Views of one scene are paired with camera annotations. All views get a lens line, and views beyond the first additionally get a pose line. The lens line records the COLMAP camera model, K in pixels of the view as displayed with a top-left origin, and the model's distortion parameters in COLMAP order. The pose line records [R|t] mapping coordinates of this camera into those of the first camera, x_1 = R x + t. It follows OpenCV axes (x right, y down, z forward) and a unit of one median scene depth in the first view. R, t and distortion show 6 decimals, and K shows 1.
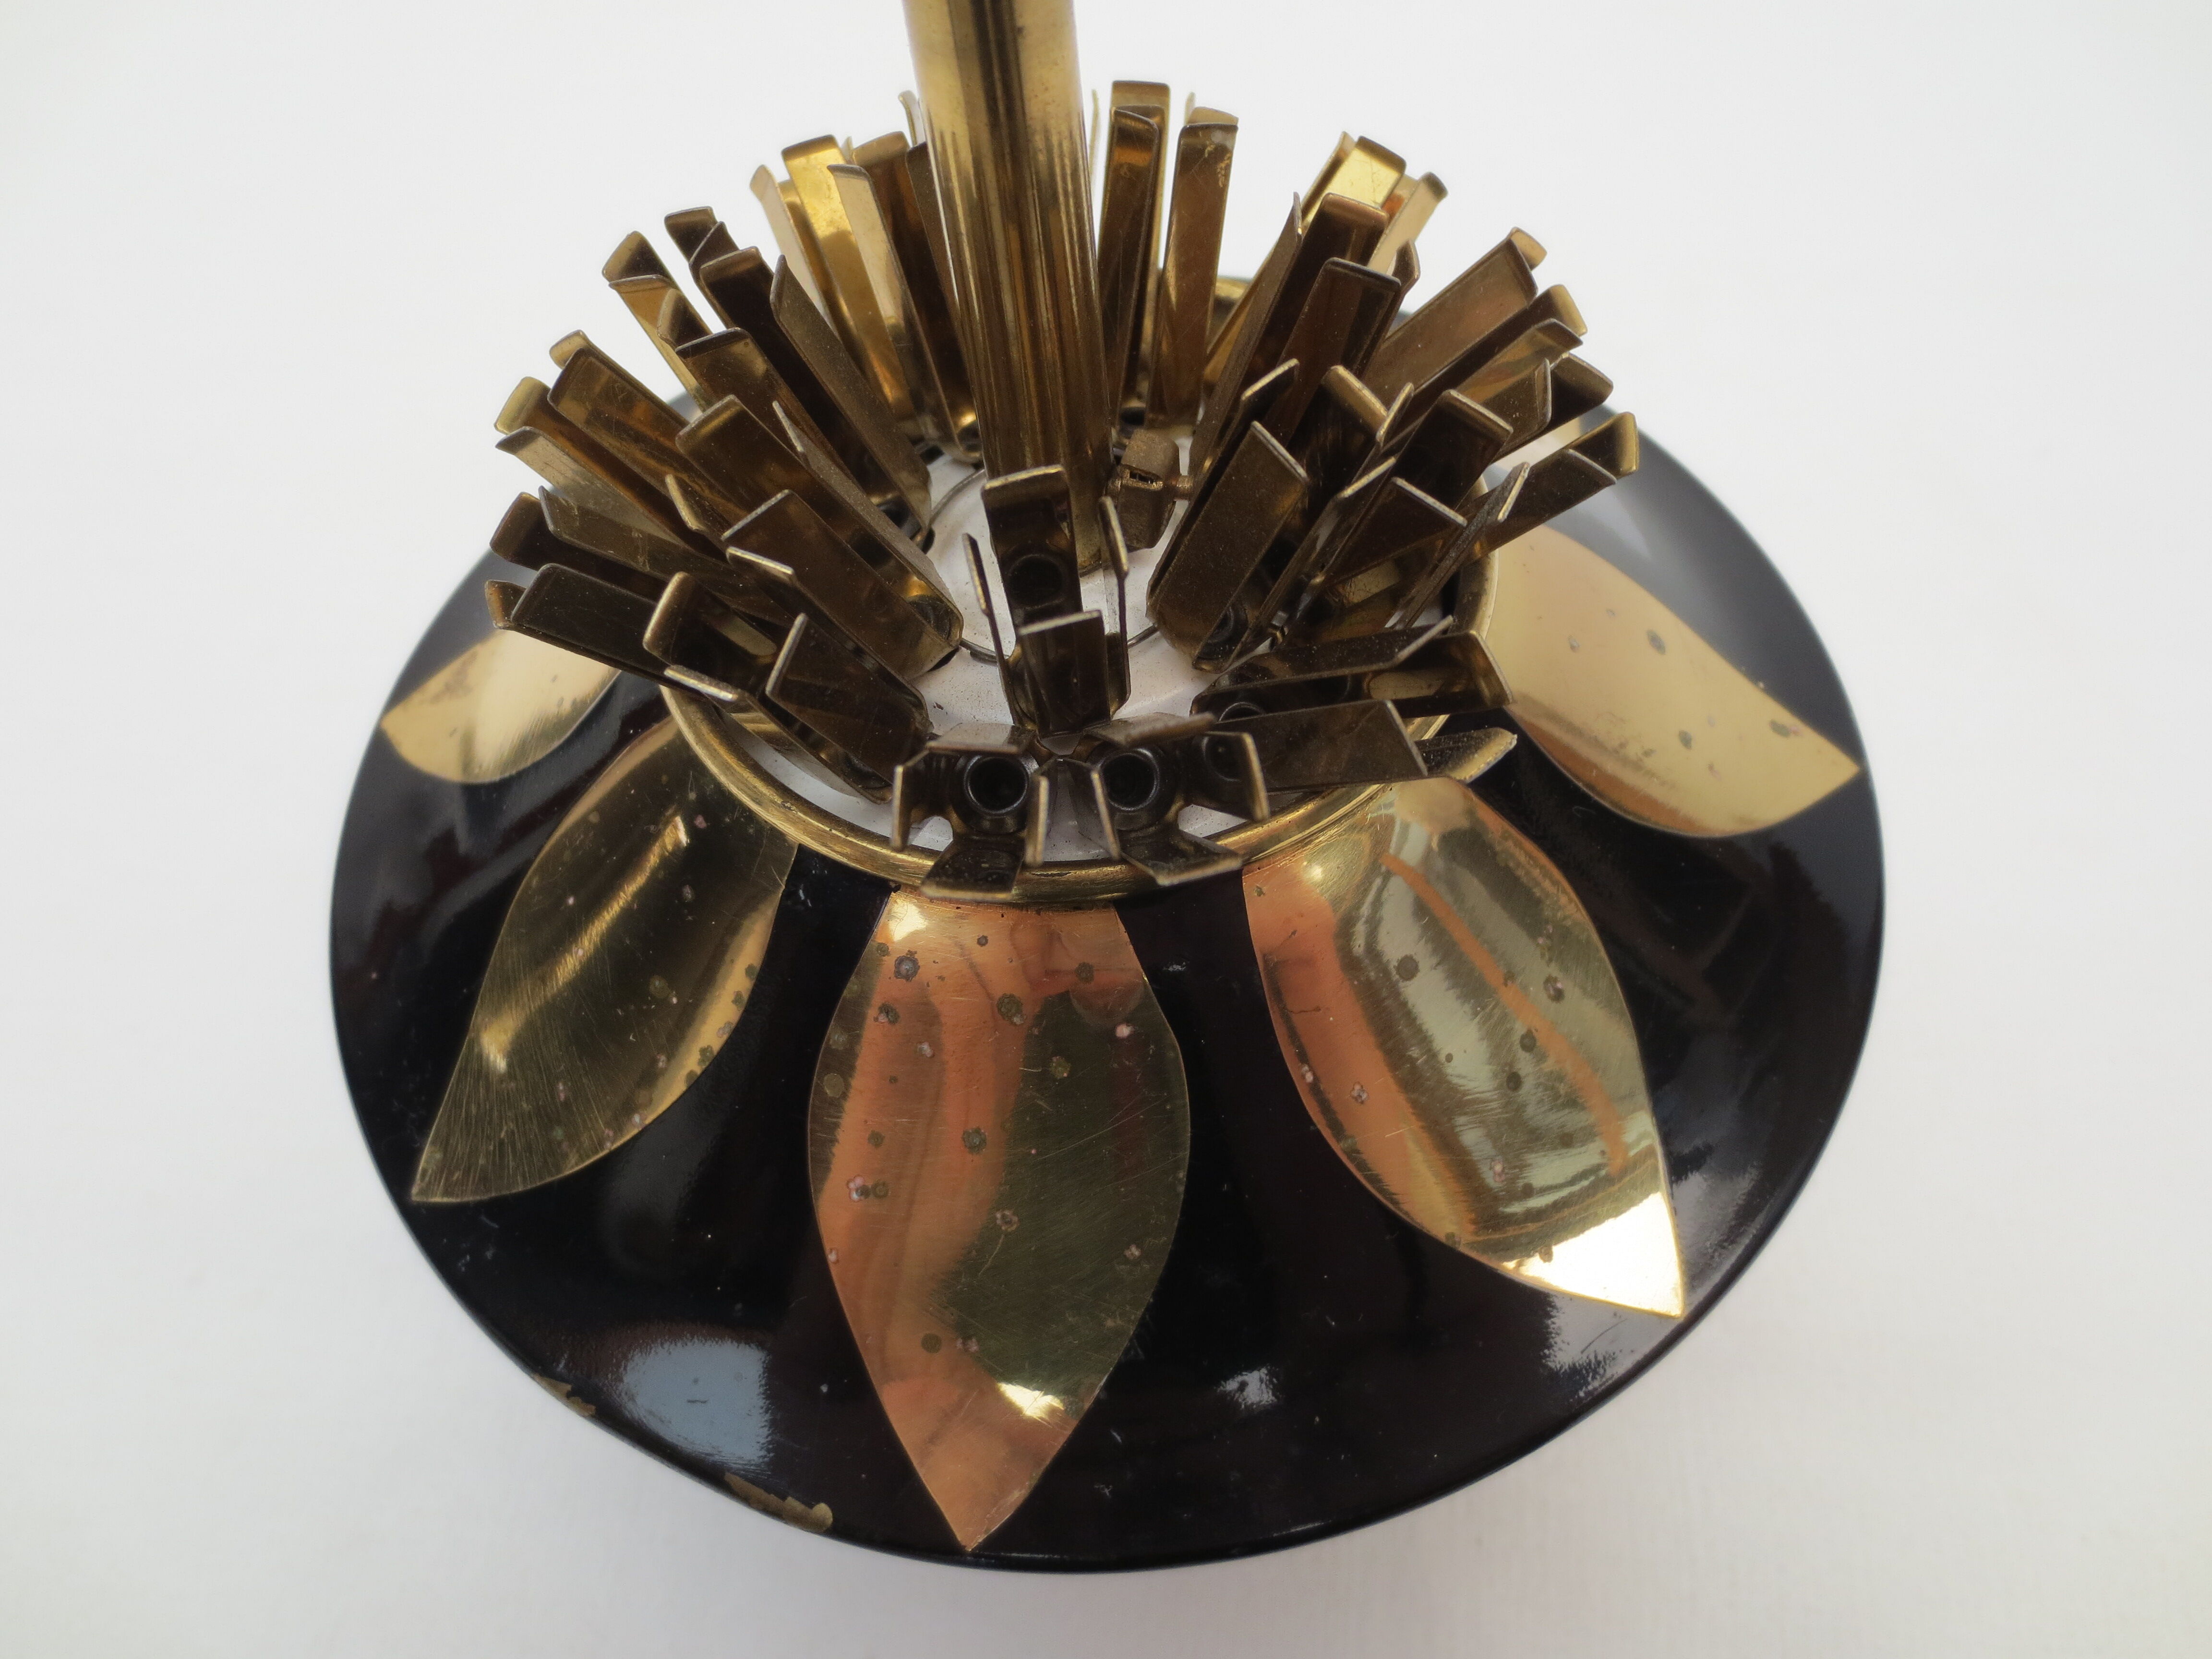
lens RADIAL K [[1557.3, 0, 1094.1], [0, 1557.3, 829.6], [0, 0, 1]] dist [-0.008735, 0.001591]
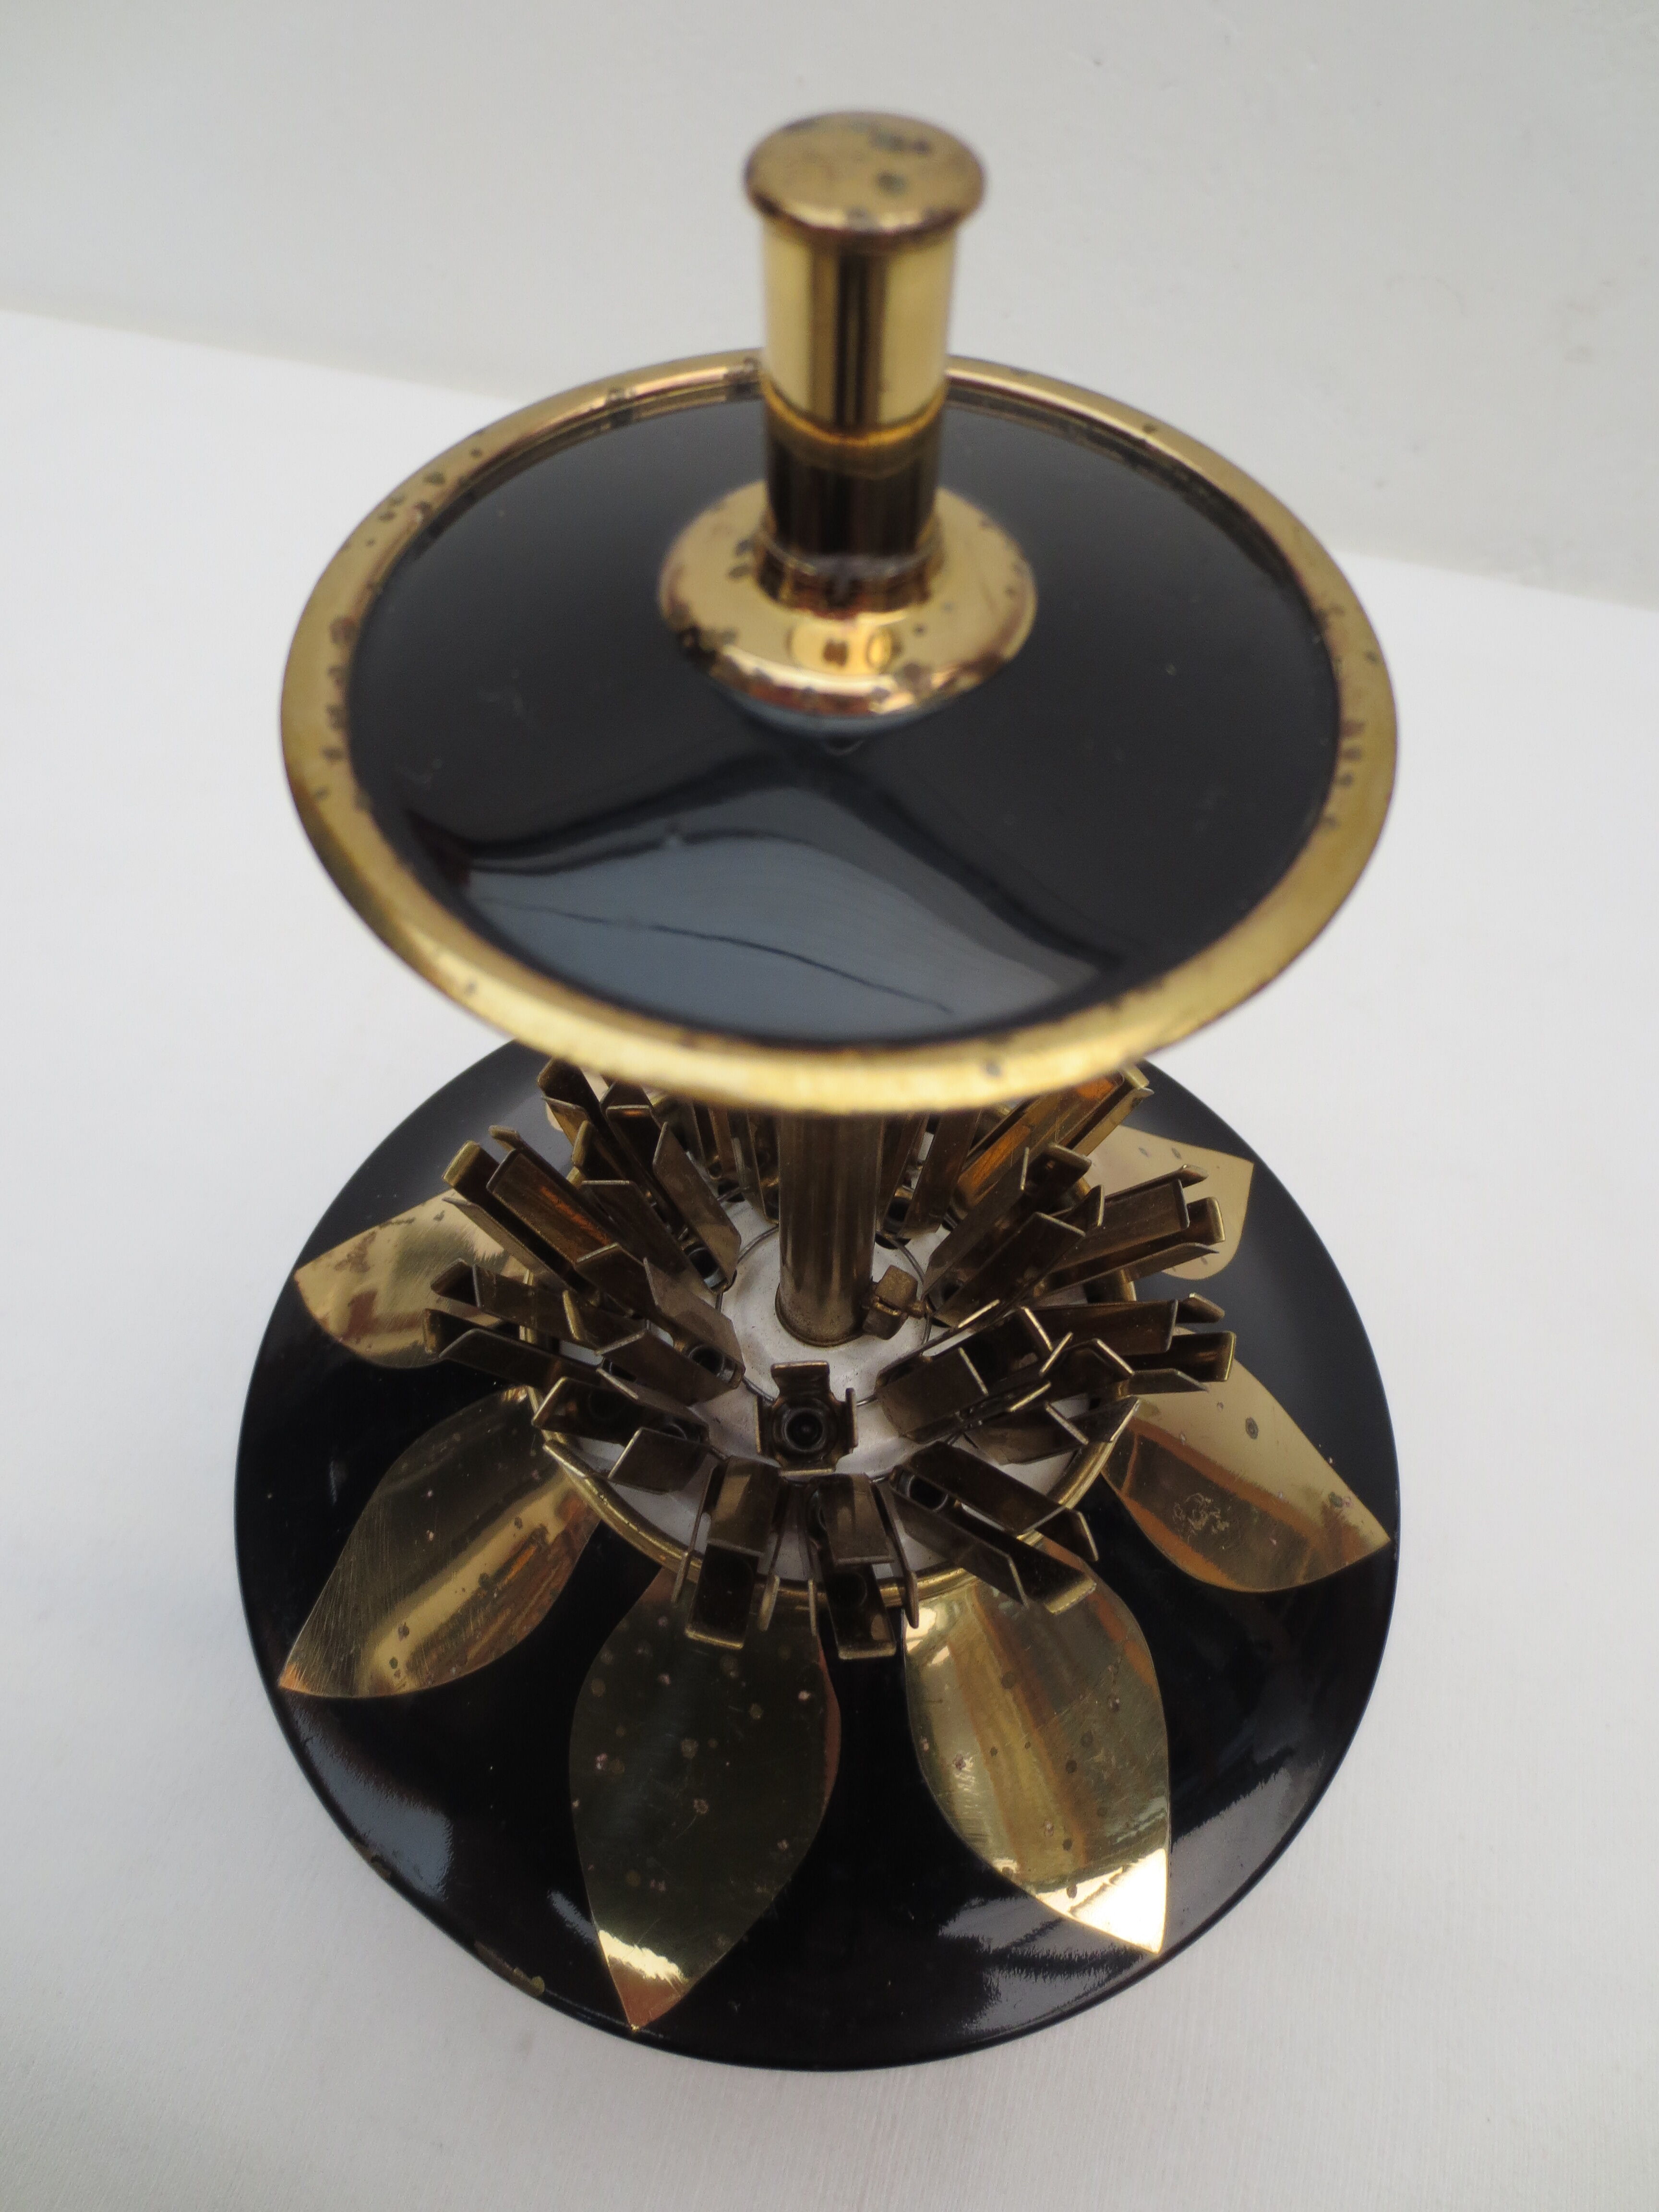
lens RADIAL K [[1557.3, 0, 834.7], [0, 1557.3, 1120.4], [0, 0, 1]] dist [-0.008735, 0.001591]
pose [[0.983809, 0.179119, -0.006073, -0.037503], [-0.179060, 0.983796, 0.009123, -0.386422], [0.007609, -0.007888, 0.999940, -0.404007]]
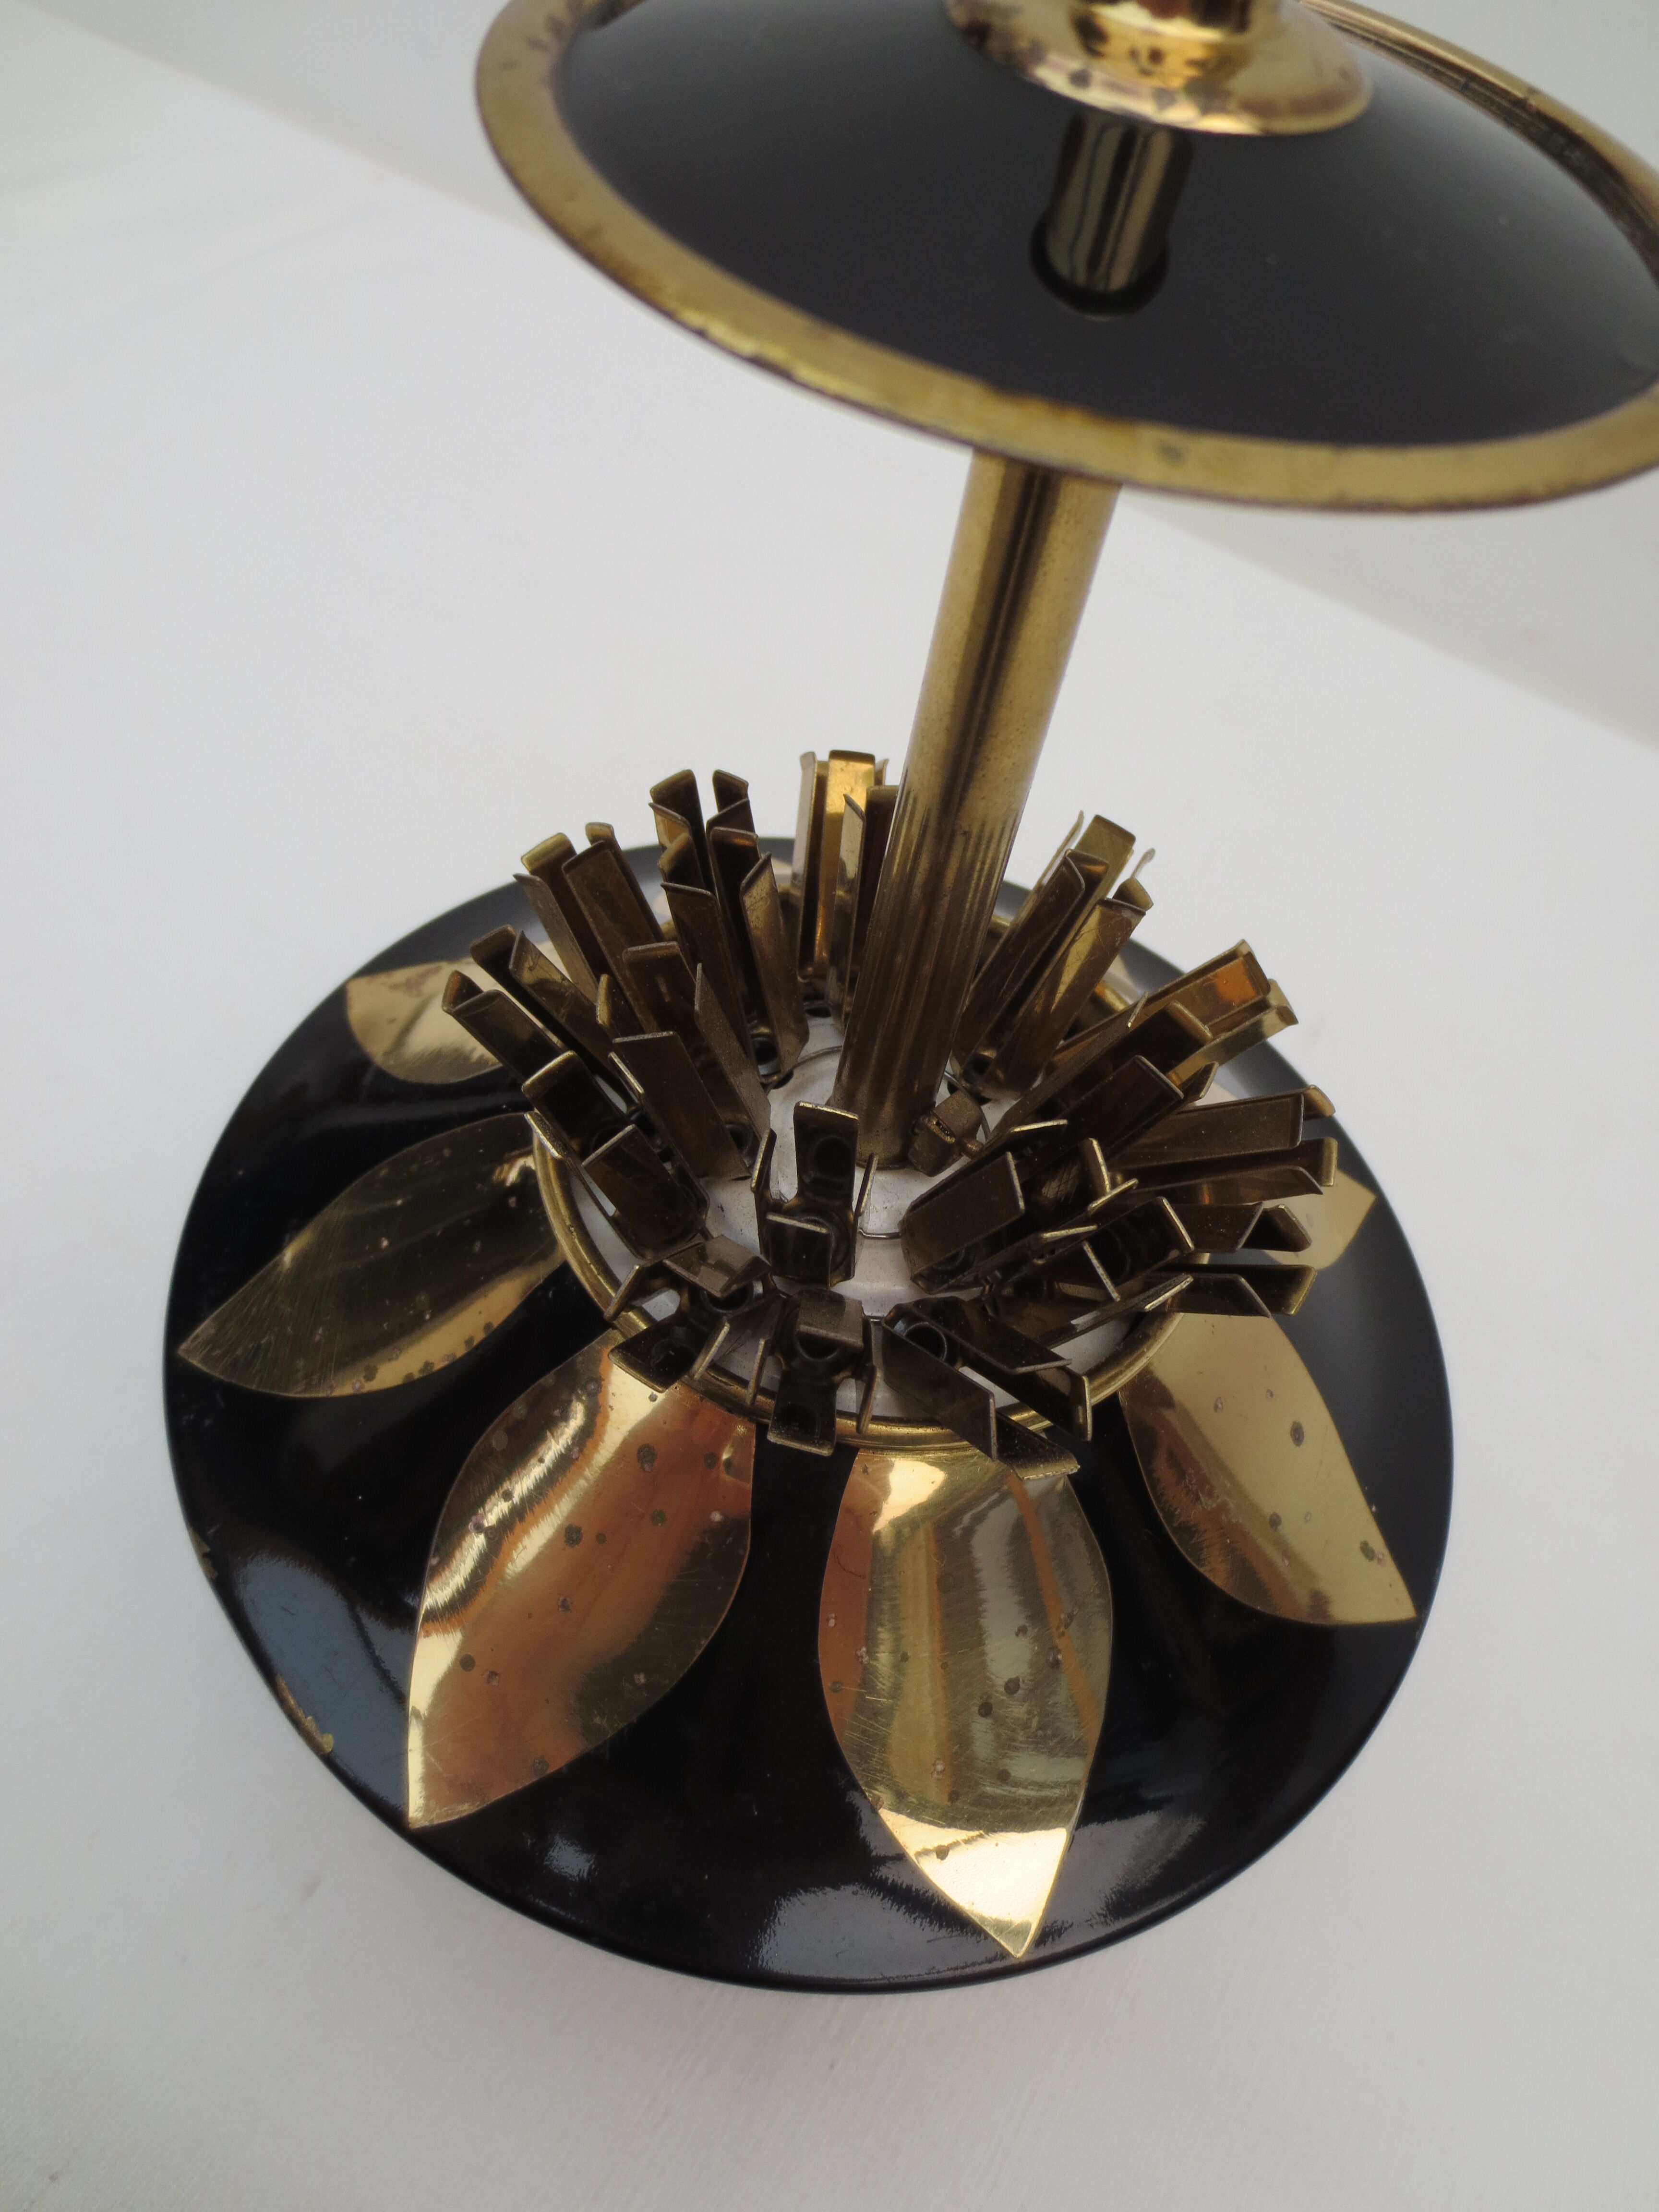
lens RADIAL K [[1557.3, 0, 834.7], [0, 1557.3, 1120.4], [0, 0, 1]] dist [-0.008735, 0.001591]
pose [[0.879801, 0.462924, -0.107944, 0.084847], [-0.469522, 0.881752, -0.045419, -0.130650], [0.074155, 0.090642, 0.993119, -0.247625]]
